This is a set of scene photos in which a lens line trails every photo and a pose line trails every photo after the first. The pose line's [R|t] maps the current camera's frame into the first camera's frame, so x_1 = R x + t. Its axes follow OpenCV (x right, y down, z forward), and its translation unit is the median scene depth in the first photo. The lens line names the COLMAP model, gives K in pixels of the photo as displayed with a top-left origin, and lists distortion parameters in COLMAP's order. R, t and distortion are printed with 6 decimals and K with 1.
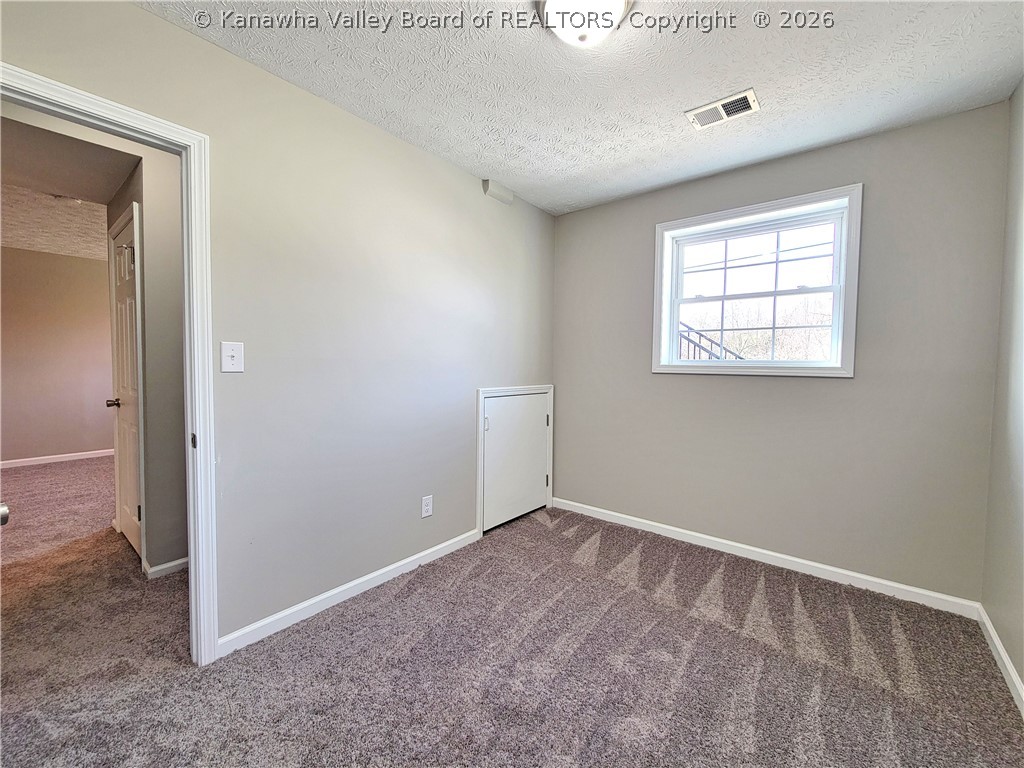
lens RADIAL K [[421.5, 0, 515.9], [0, 421.5, 384.6], [0, 0, 1]] dist [0.008189, -0.002668]
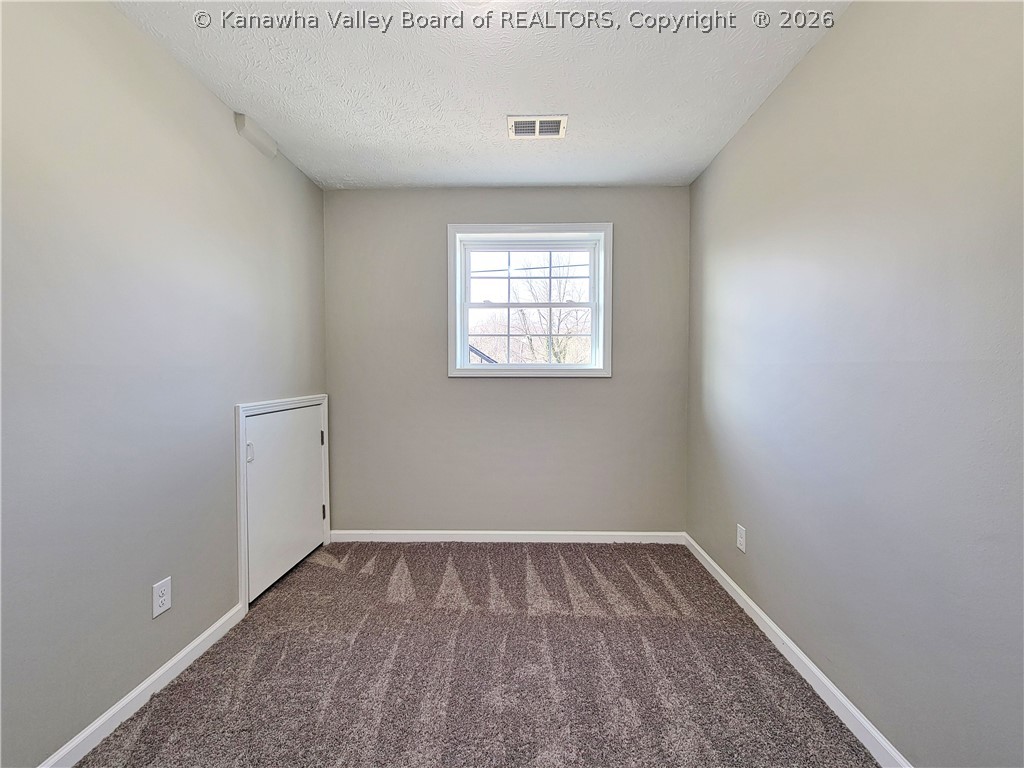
lens RADIAL K [[421.5, 0, 512.1], [0, 421.5, 384.2], [0, 0, 1]] dist [0.008189, -0.002668]
pose [[0.787927, -0.034835, 0.614782, -0.182277], [0.040290, 0.999176, 0.004978, -0.011953], [-0.614449, 0.020847, 0.788681, 0.176109]]
